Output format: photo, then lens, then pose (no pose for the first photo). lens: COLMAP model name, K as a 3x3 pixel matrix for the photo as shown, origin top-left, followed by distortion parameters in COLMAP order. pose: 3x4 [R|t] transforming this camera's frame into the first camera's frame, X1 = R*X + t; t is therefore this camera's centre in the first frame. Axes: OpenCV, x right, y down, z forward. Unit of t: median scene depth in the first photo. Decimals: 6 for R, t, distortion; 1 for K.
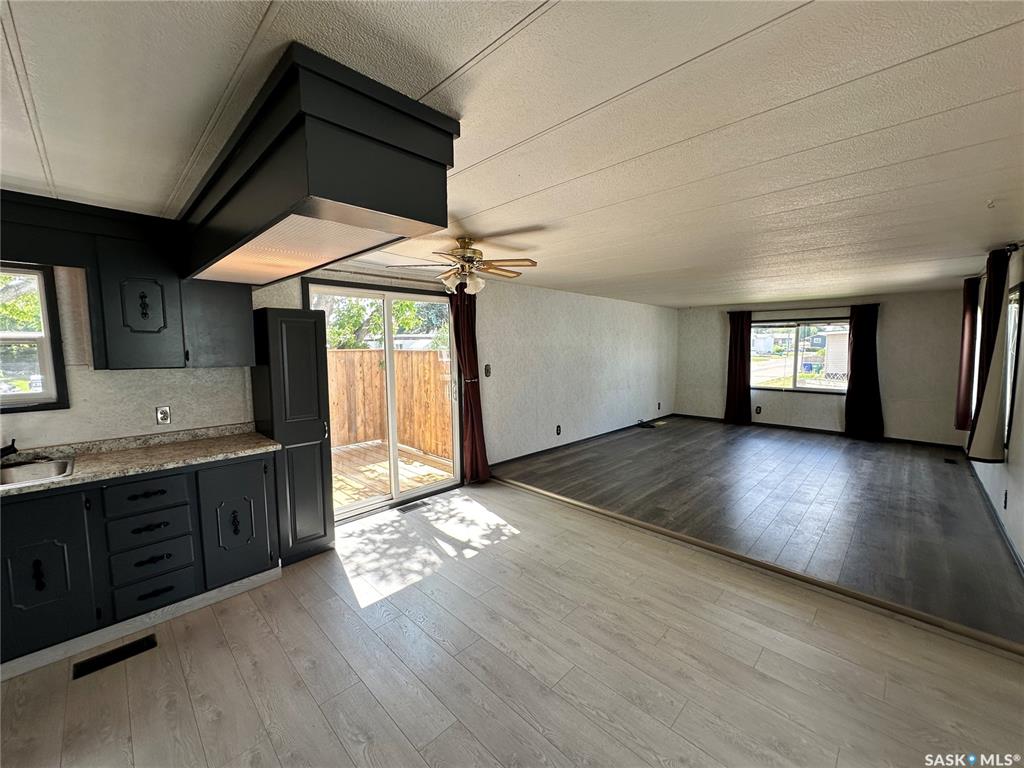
lens RADIAL K [[409.6, 0, 508.5], [0, 409.6, 385.7], [0, 0, 1]] dist [-0.000746, 0.000508]
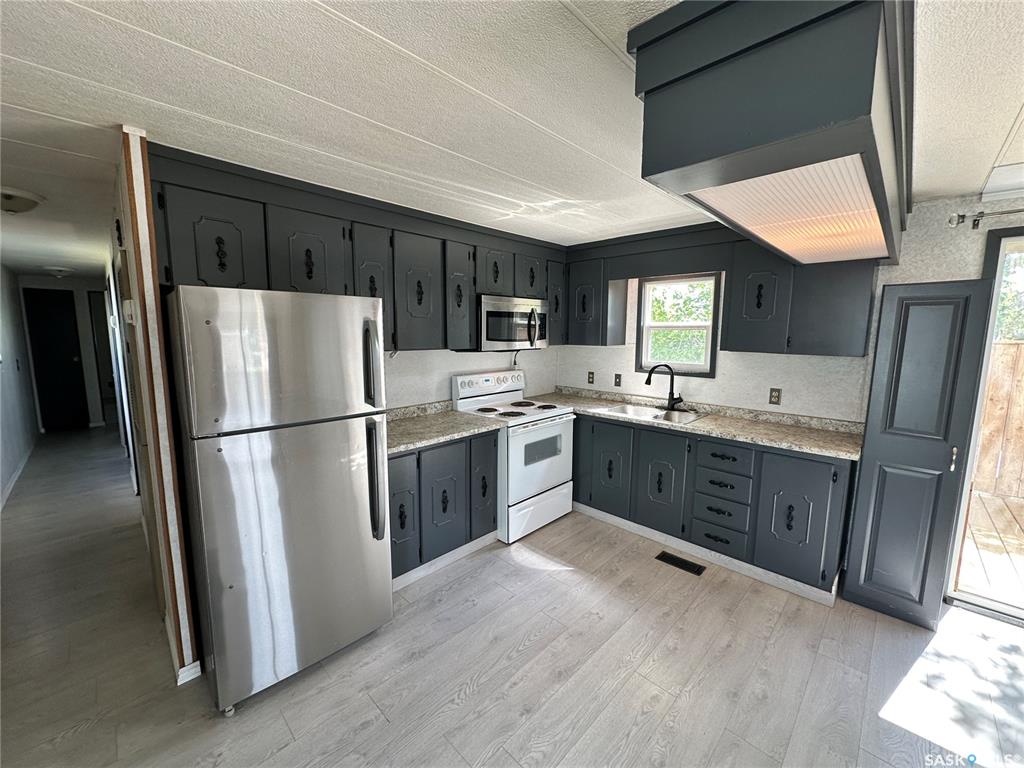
lens RADIAL K [[409.6, 0, 510.9], [0, 409.6, 381.6], [0, 0, 1]] dist [-0.000746, 0.000508]
pose [[-0.005238, 0.122118, -0.992502, 0.159732], [-0.105555, 0.986903, 0.121986, -0.016858], [0.994400, 0.105402, 0.007721, 0.199946]]
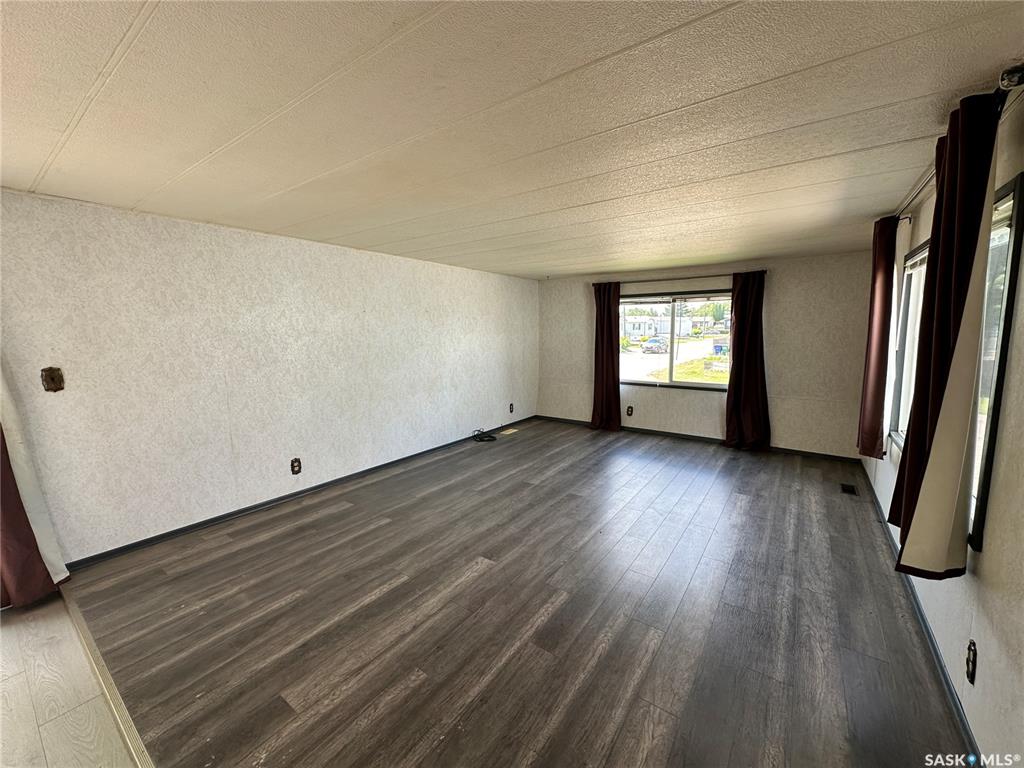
lens RADIAL K [[409.6, 0, 508.6], [0, 409.6, 385.7], [0, 0, 1]] dist [-0.000746, 0.000508]
pose [[0.988861, -0.024487, 0.146811, 0.513503], [0.018662, 0.998988, 0.040925, -0.046683], [-0.147665, -0.037729, 0.988318, 0.508107]]
